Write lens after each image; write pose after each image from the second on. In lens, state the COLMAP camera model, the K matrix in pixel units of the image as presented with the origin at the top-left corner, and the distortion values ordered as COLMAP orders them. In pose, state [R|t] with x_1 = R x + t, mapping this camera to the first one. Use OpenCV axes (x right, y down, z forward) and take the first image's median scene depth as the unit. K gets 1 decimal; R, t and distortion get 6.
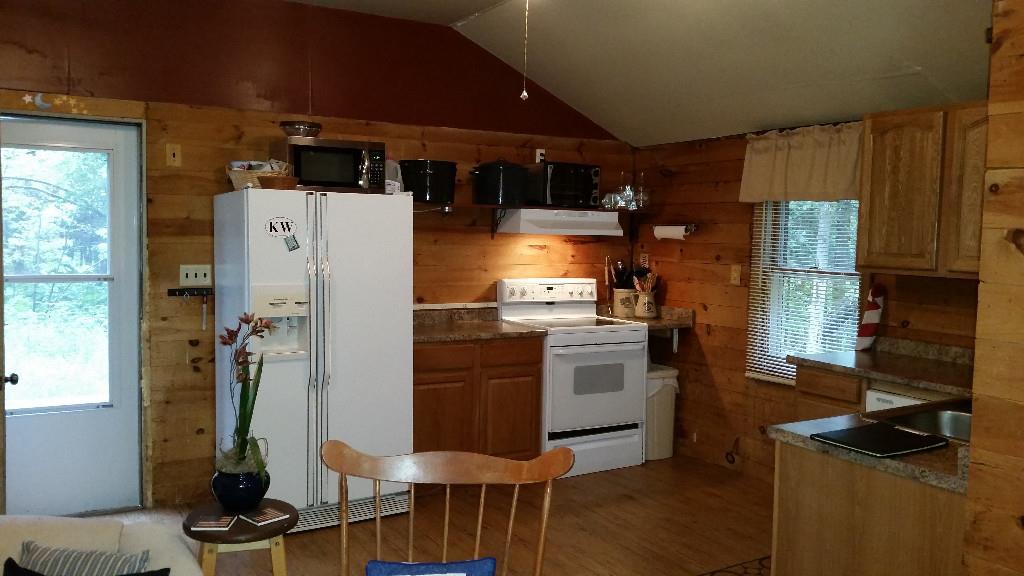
lens RADIAL K [[842.0, 0, 519.4], [0, 842.0, 291.9], [0, 0, 1]] dist [0.056513, -0.124801]
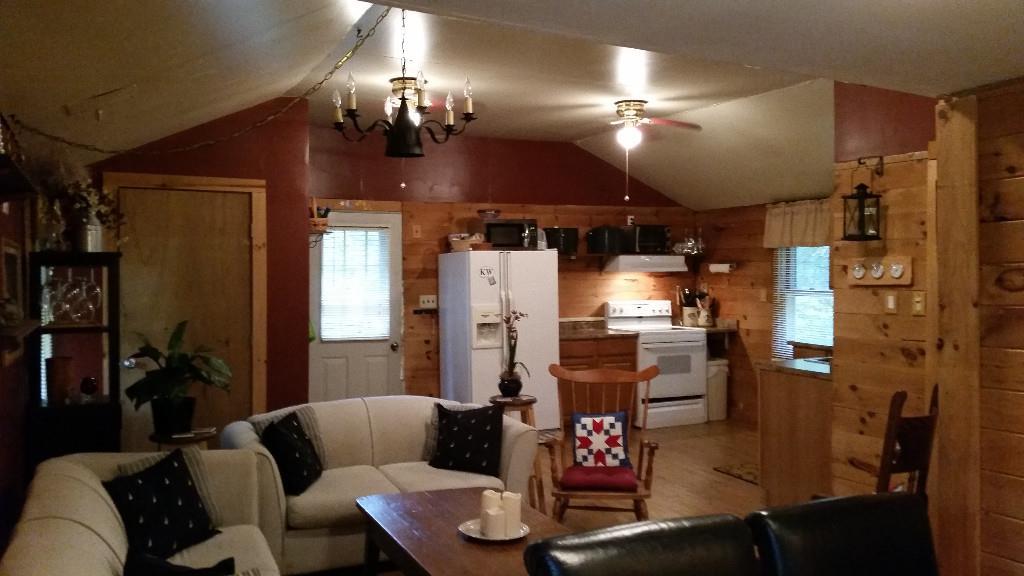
lens RADIAL K [[842.0, 0, 502.9], [0, 842.0, 288.1], [0, 0, 1]] dist [0.056513, -0.124801]
pose [[0.993722, -0.023707, -0.109333, -0.046811], [0.018258, 0.998553, -0.050575, 0.038182], [0.110374, 0.048262, 0.992718, -0.604093]]
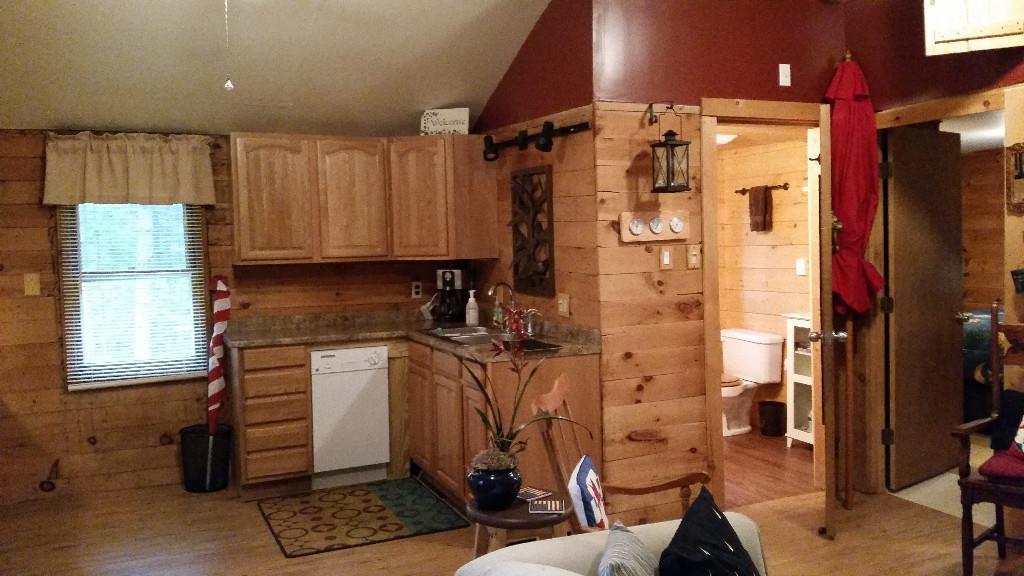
lens RADIAL K [[842.0, 0, 512.9], [0, 842.0, 287.8], [0, 0, 1]] dist [0.056513, -0.124801]
pose [[0.105850, -0.078701, 0.991263, -0.627082], [0.097319, 0.992897, 0.068439, -0.030236], [-0.989608, 0.089224, 0.112757, 0.414954]]
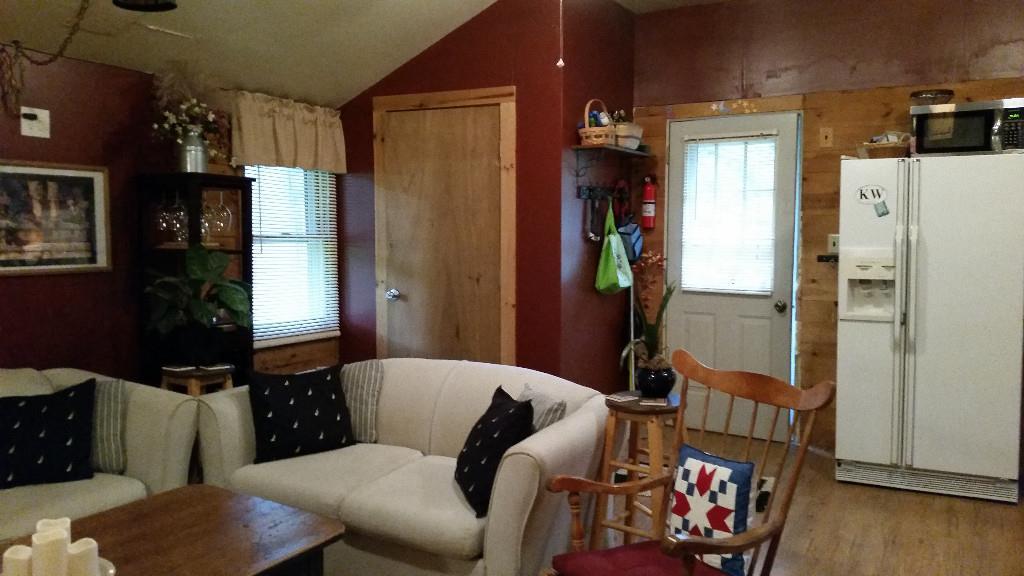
lens RADIAL K [[842.0, 0, 508.7], [0, 842.0, 279.2], [0, 0, 1]] dist [0.056513, -0.124801]
pose [[0.477388, 0.036629, -0.877929, 0.358734], [-0.046530, 0.998783, 0.016369, 0.027160], [0.877460, 0.033036, 0.478511, 0.079821]]
